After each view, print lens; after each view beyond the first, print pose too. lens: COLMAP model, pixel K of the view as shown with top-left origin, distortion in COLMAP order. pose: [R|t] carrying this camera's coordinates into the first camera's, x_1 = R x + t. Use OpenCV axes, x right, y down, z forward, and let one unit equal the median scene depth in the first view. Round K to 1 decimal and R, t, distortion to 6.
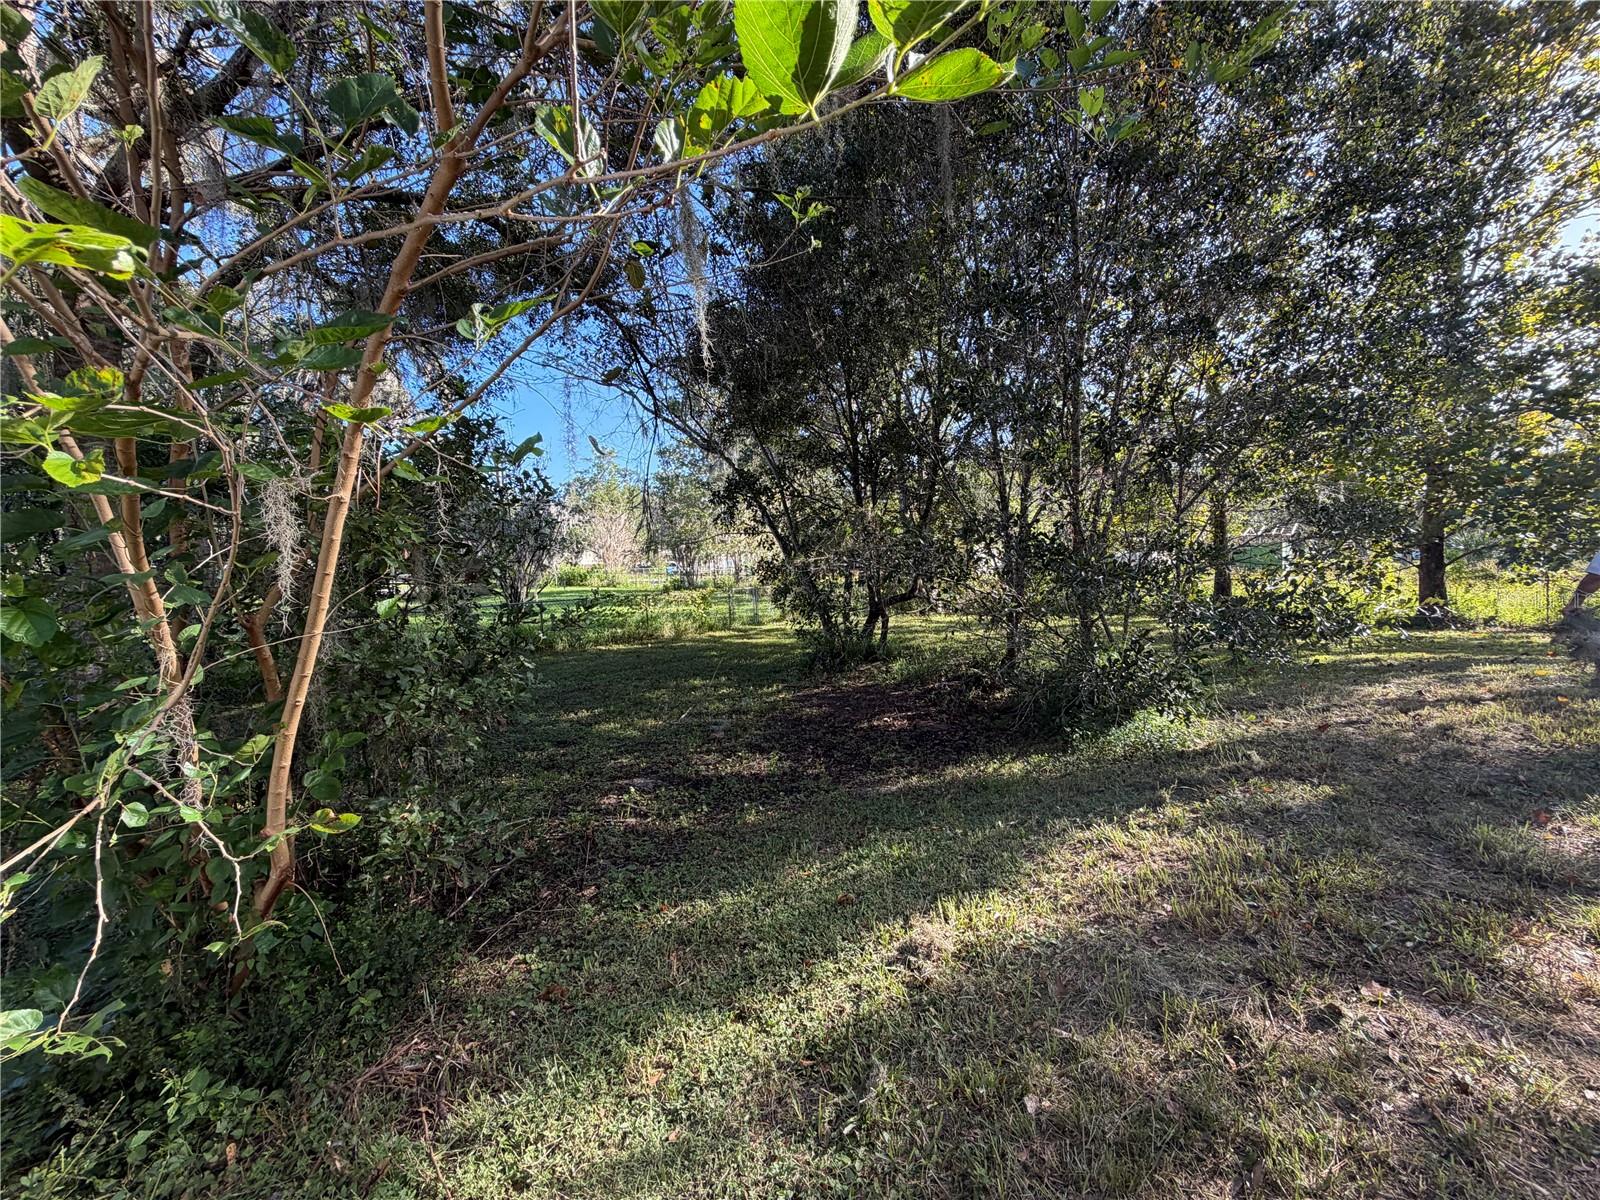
lens RADIAL K [[636.2, 0, 793.5], [0, 636.2, 602.1], [0, 0, 1]] dist [0.000832, 0.000037]
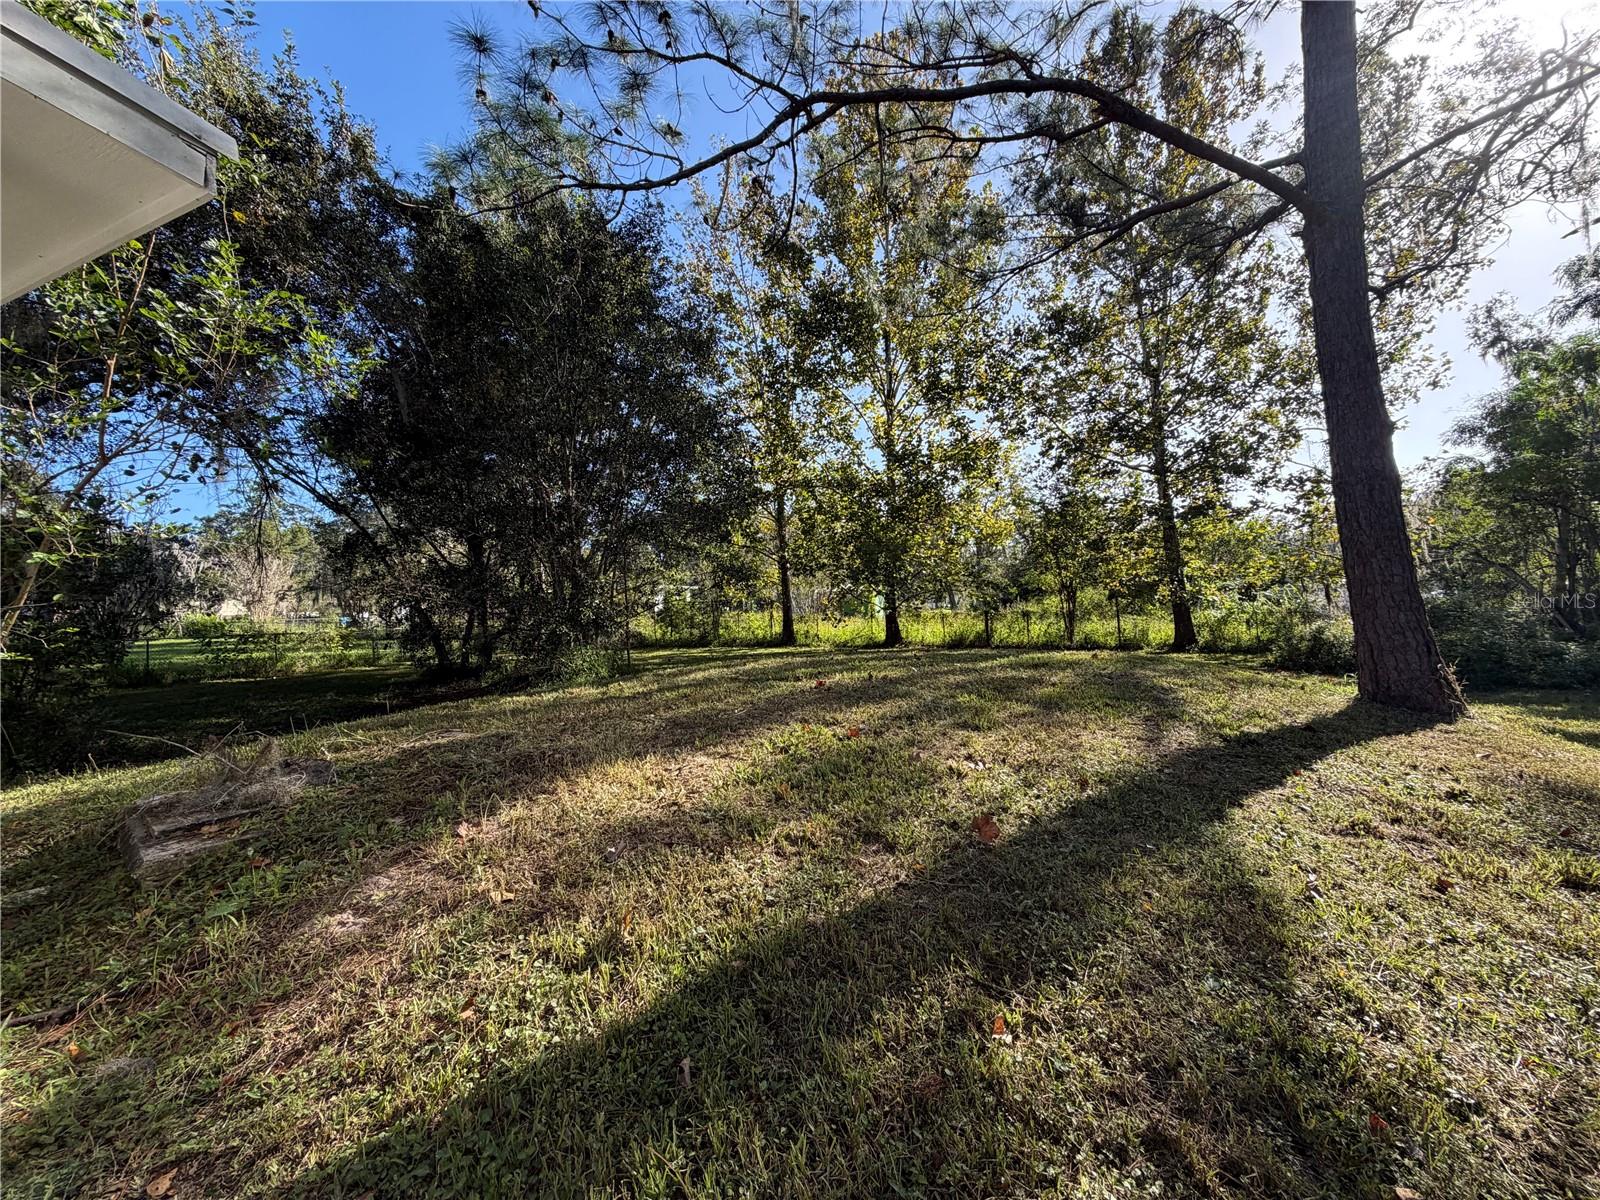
lens RADIAL K [[636.2, 0, 793.5], [0, 636.2, 602.1], [0, 0, 1]] dist [0.000832, 0.000037]
pose [[0.919249, 0.006113, 0.393629, 0.087290], [0.026251, 0.996702, -0.076783, 0.023291], [-0.392801, 0.080916, 0.916057, -0.202975]]
